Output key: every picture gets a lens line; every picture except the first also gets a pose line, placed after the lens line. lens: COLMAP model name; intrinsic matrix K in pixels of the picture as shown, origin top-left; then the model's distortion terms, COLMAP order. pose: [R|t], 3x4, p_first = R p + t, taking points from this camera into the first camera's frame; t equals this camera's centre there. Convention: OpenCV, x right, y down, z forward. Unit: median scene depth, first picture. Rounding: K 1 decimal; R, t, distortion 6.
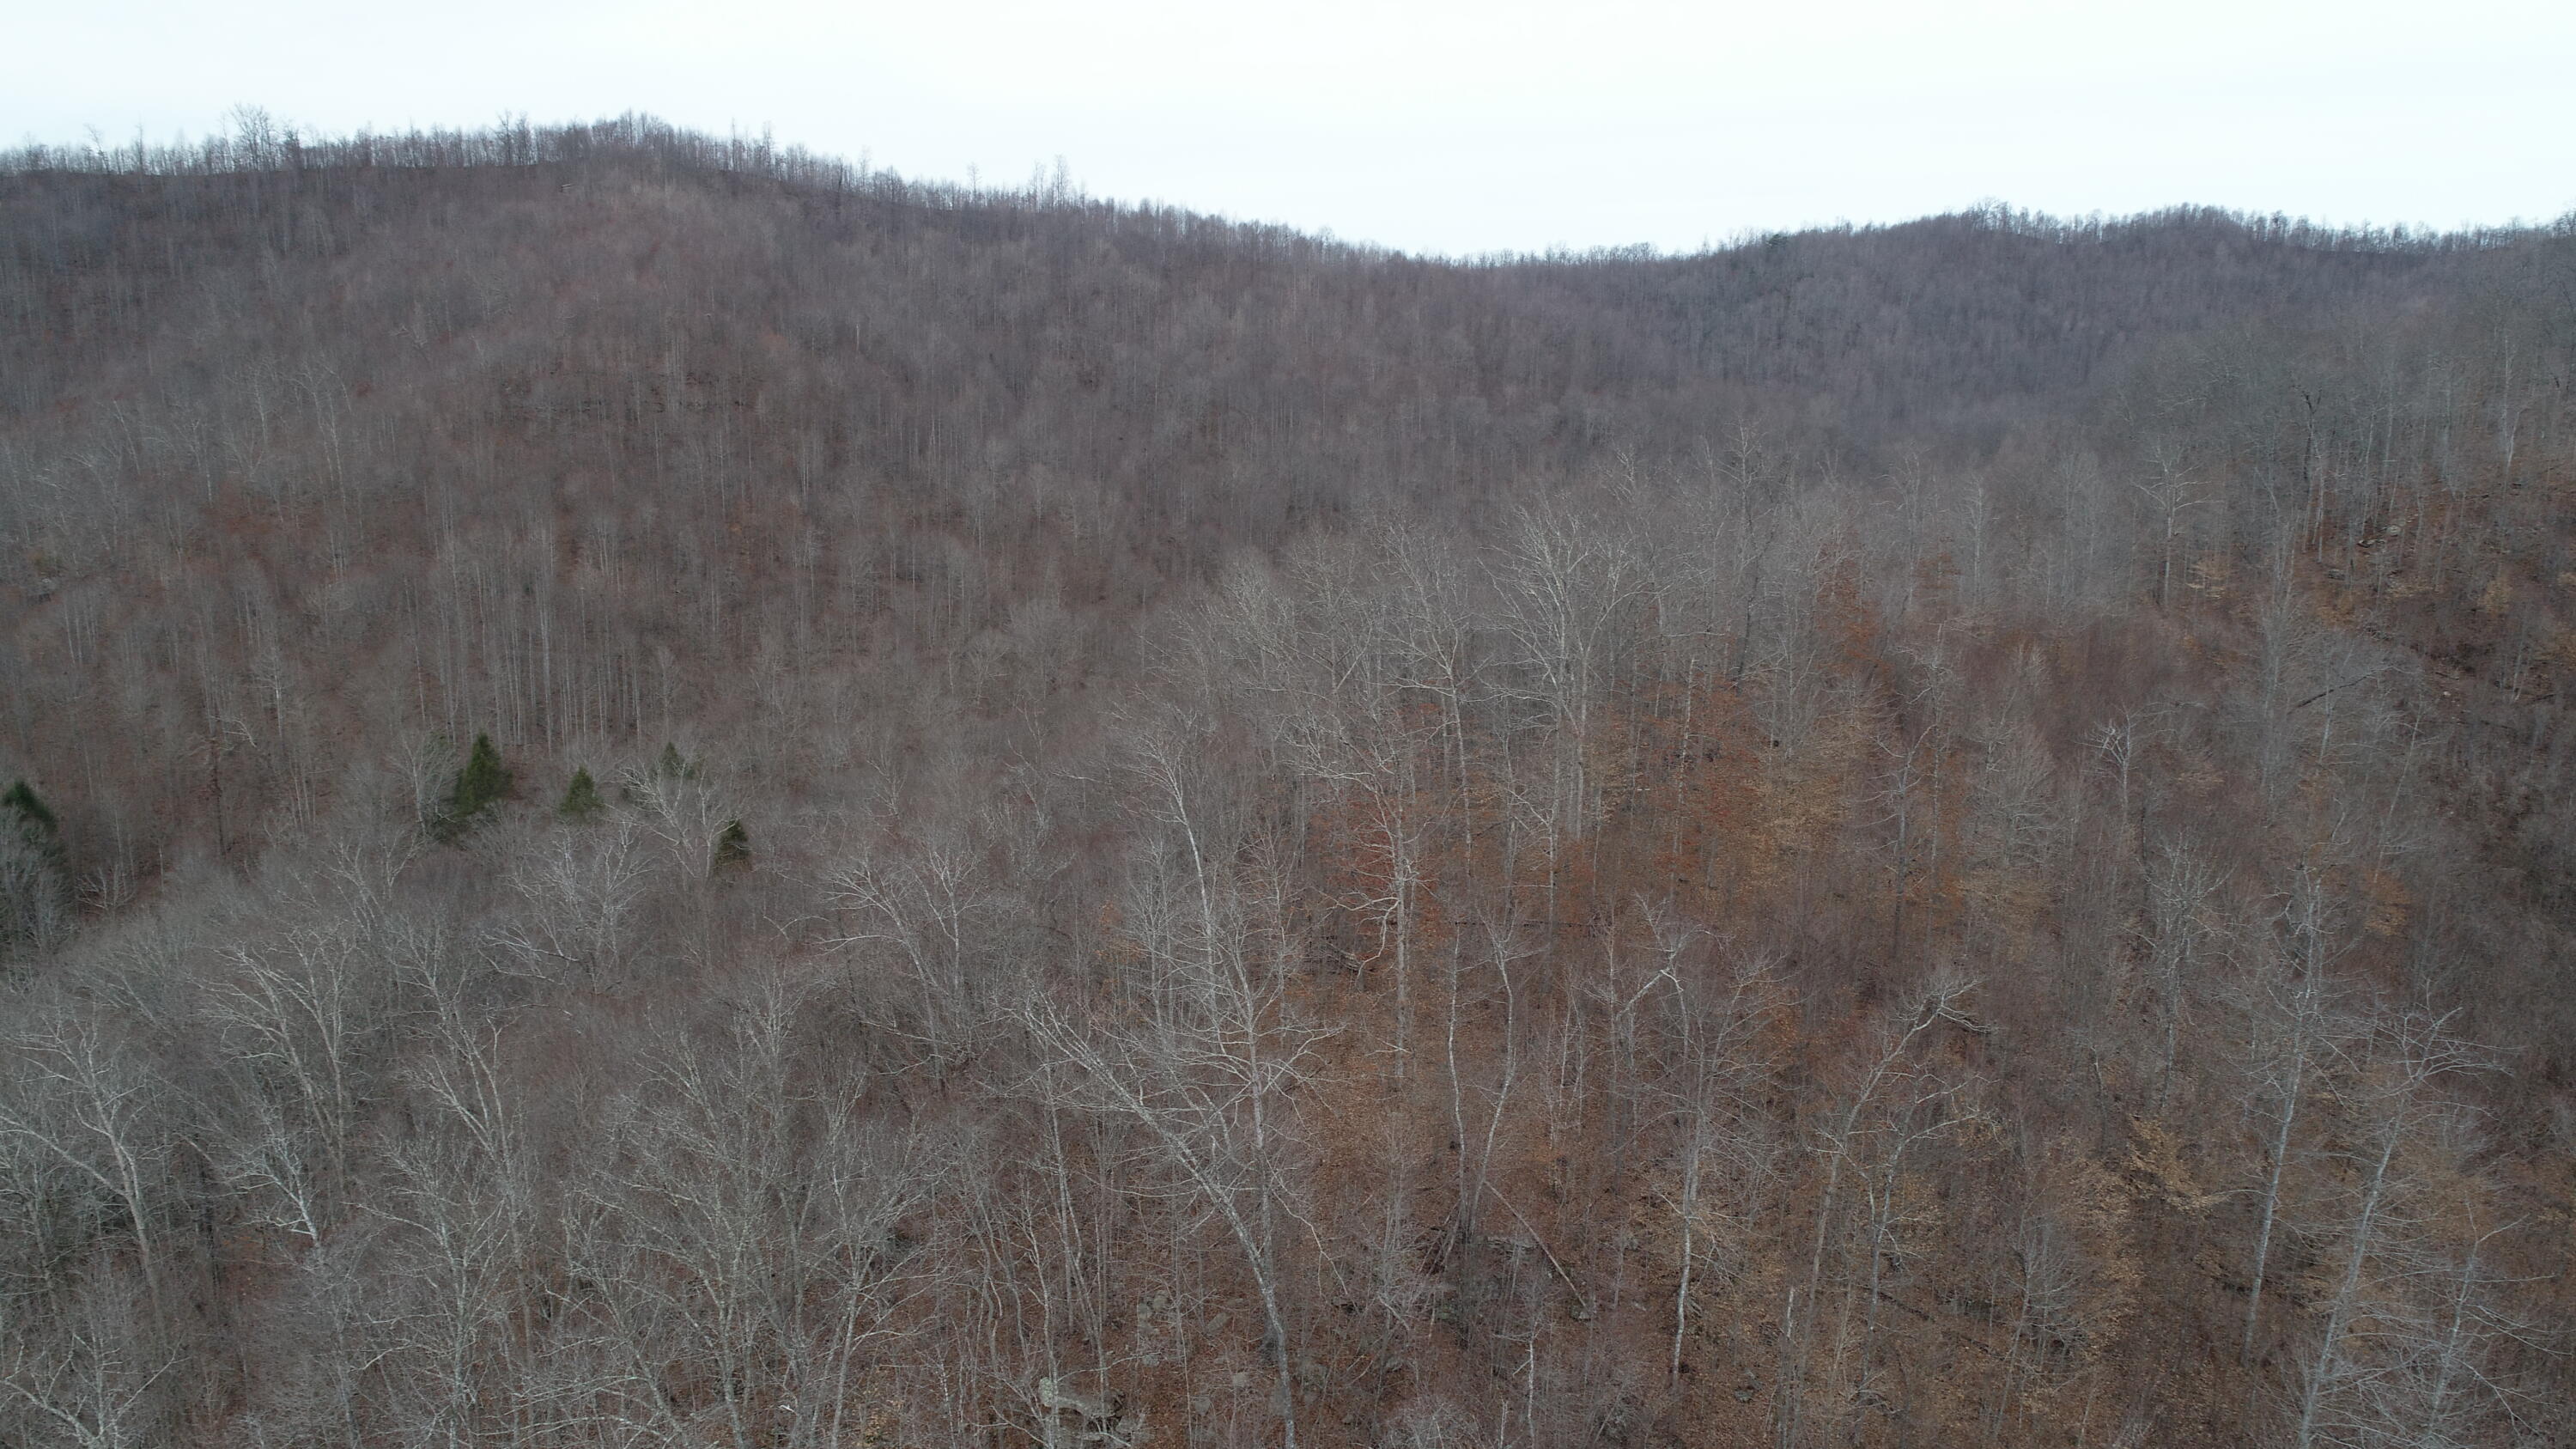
lens RADIAL K [[1735.6, 0, 1293.0], [0, 1735.6, 727.7], [0, 0, 1]] dist [0.003791, -0.000902]
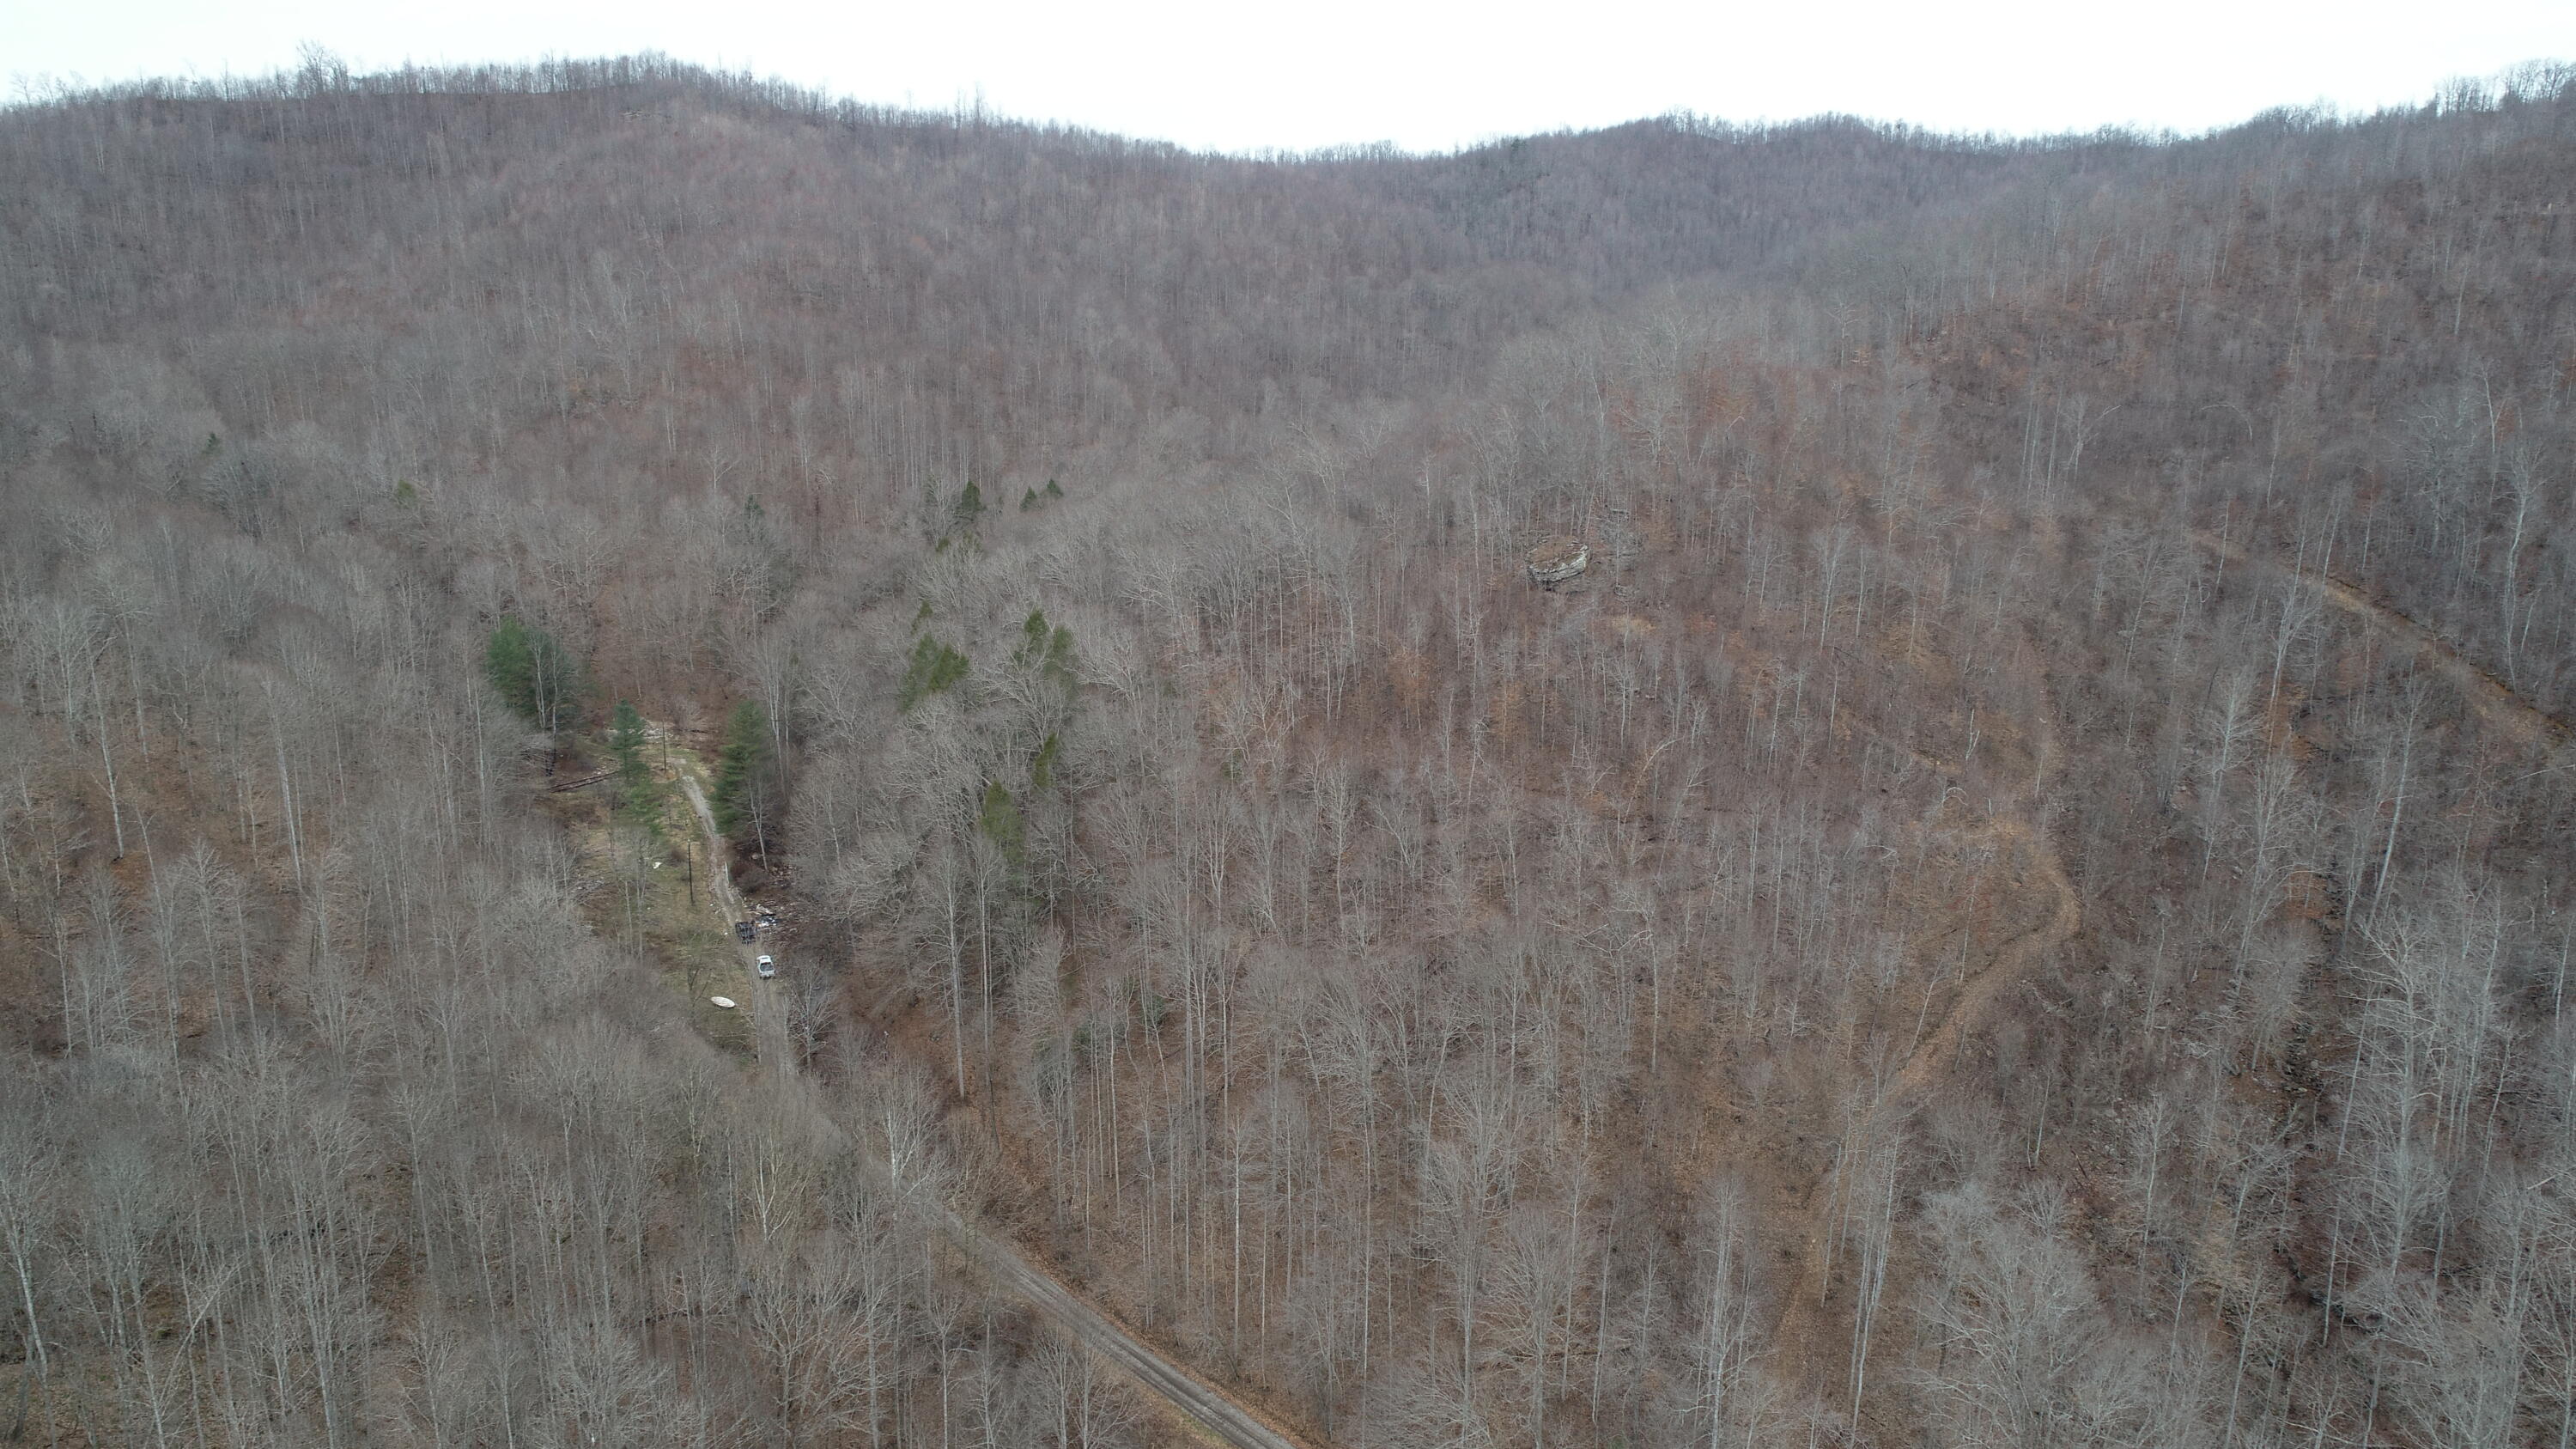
lens RADIAL K [[1735.6, 0, 1279.9], [0, 1735.6, 717.7], [0, 0, 1]] dist [0.003791, -0.000902]
pose [[0.985404, -0.052912, 0.161799, -0.116878], [0.043389, 0.997143, 0.061836, 0.041926], [-0.164609, -0.053914, 0.984884, -0.215888]]
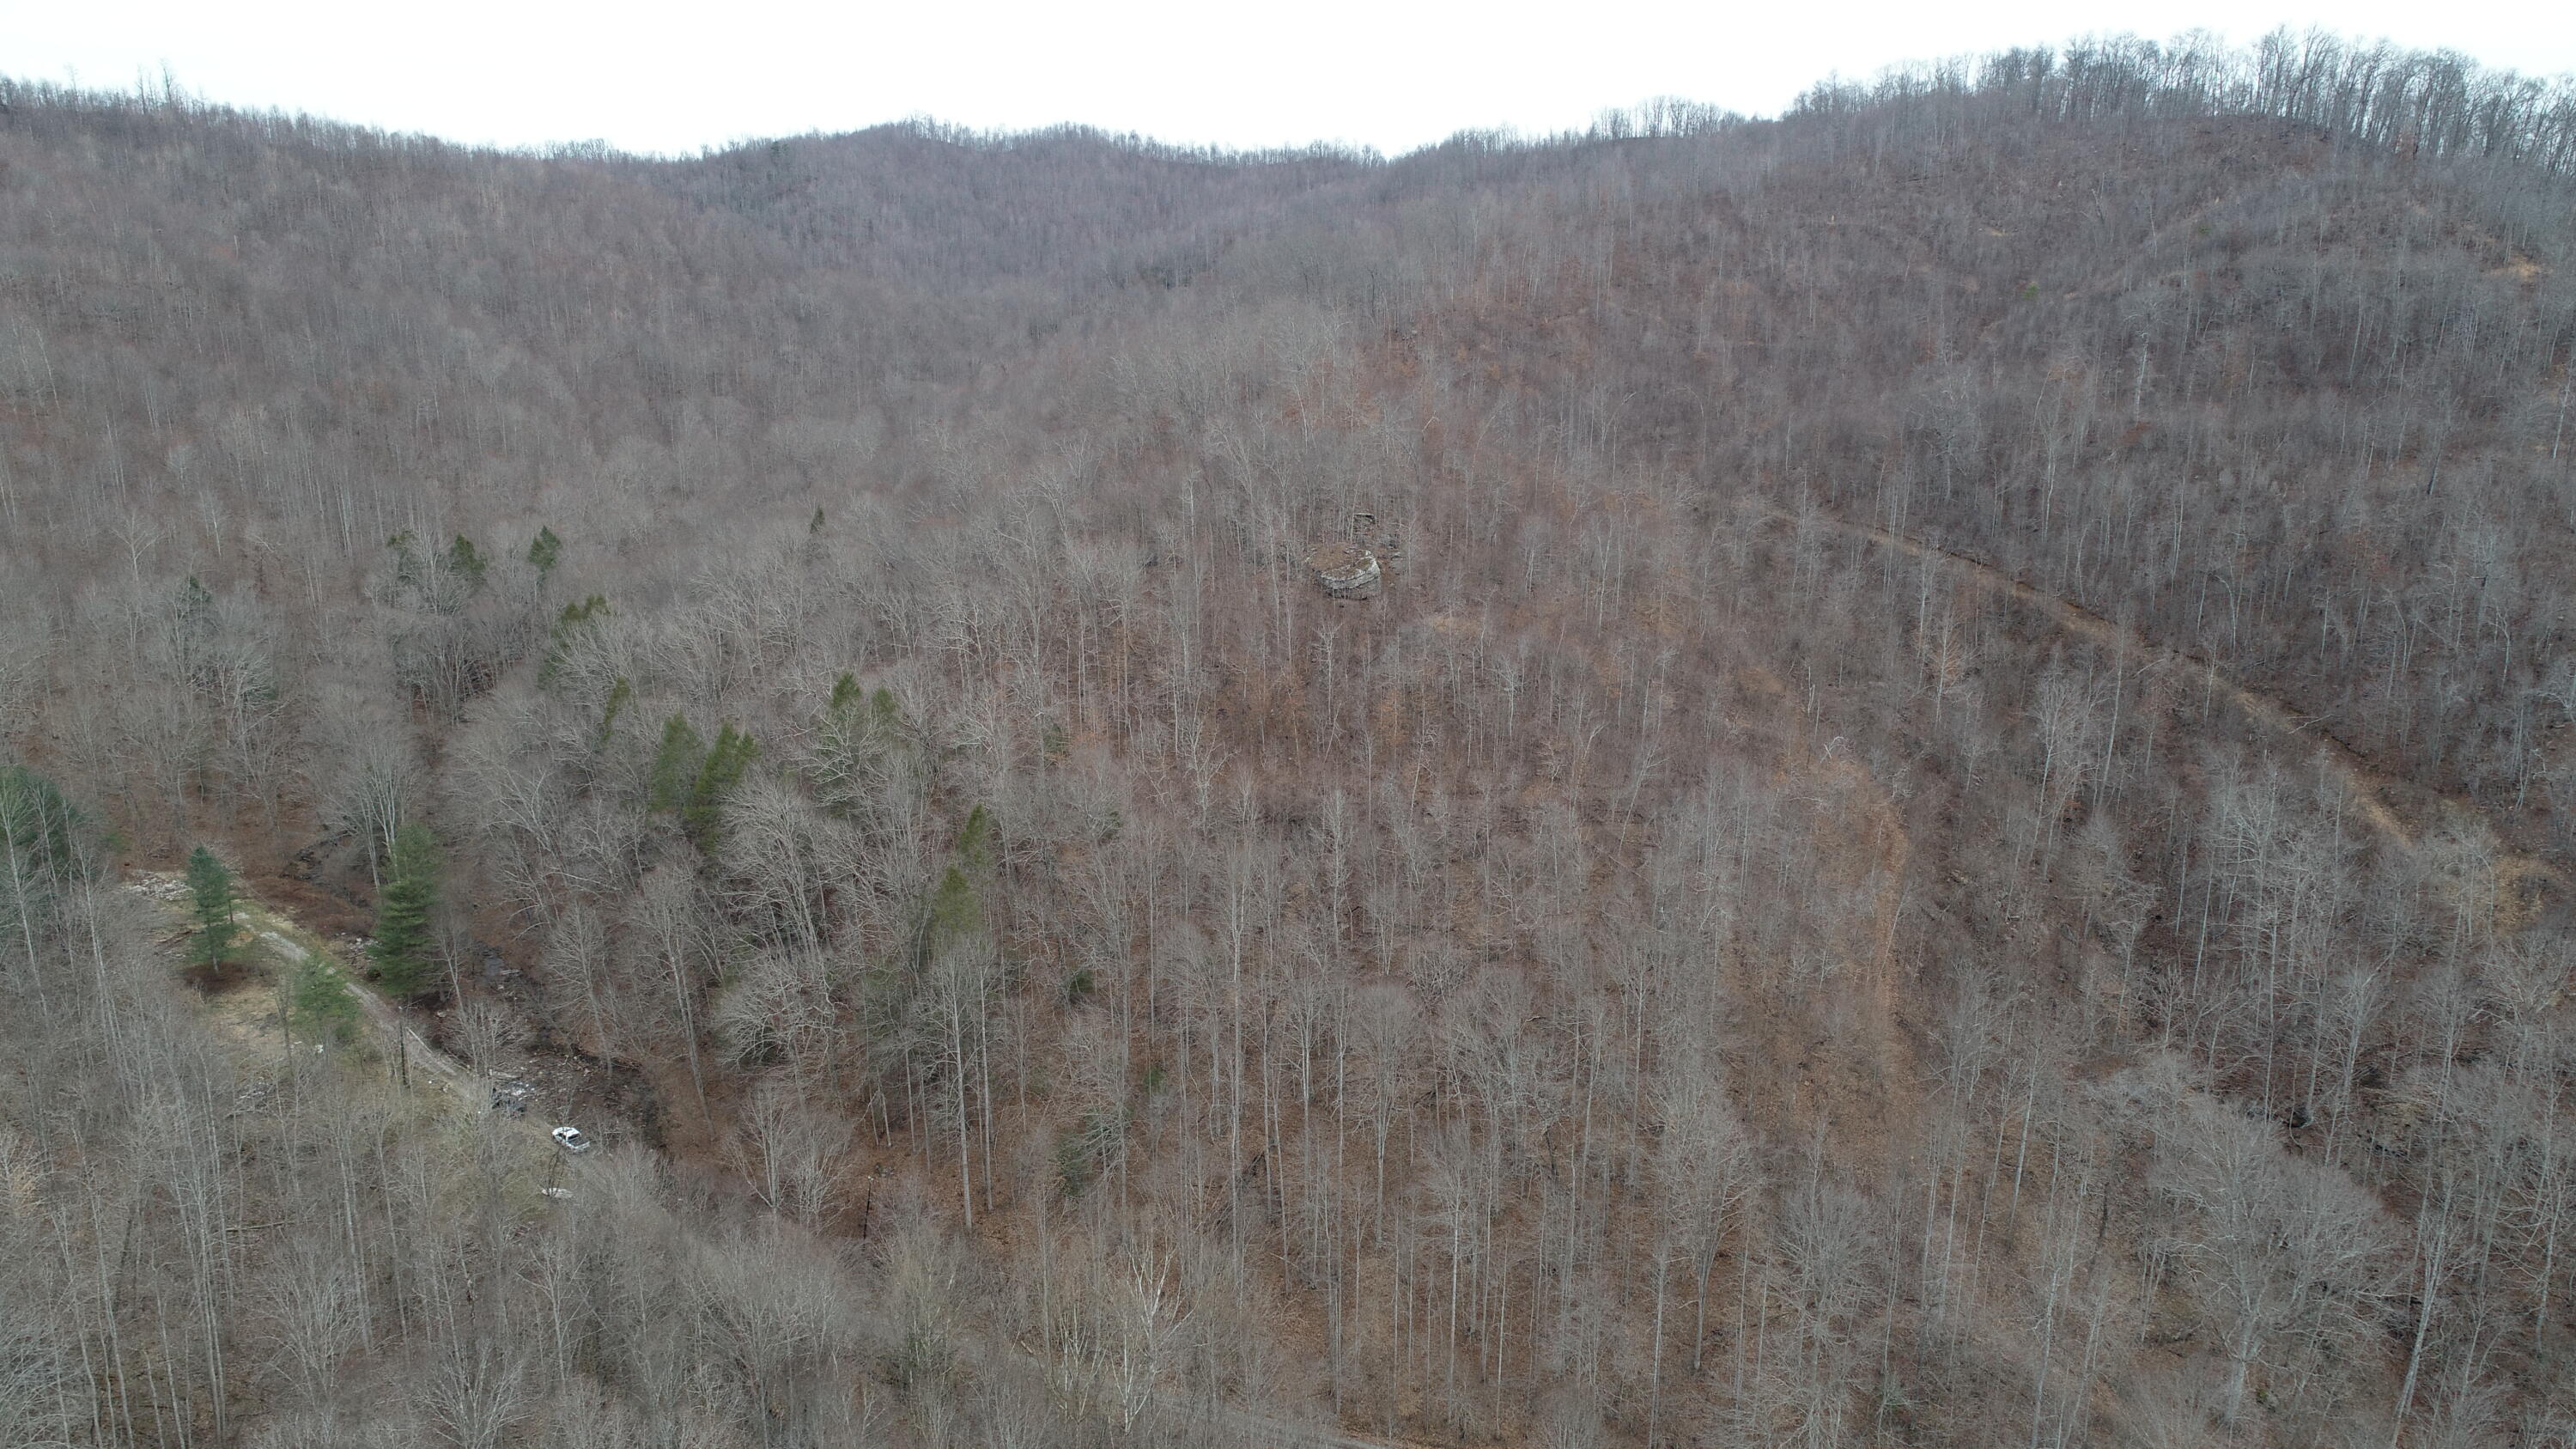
lens RADIAL K [[1735.6, 0, 1288.8], [0, 1735.6, 716.8], [0, 0, 1]] dist [0.003791, -0.000902]
pose [[0.802867, -0.167094, 0.572263, -0.201264], [0.134143, 0.985936, 0.099684, 0.030440], [-0.580871, -0.003268, 0.813989, -0.170787]]
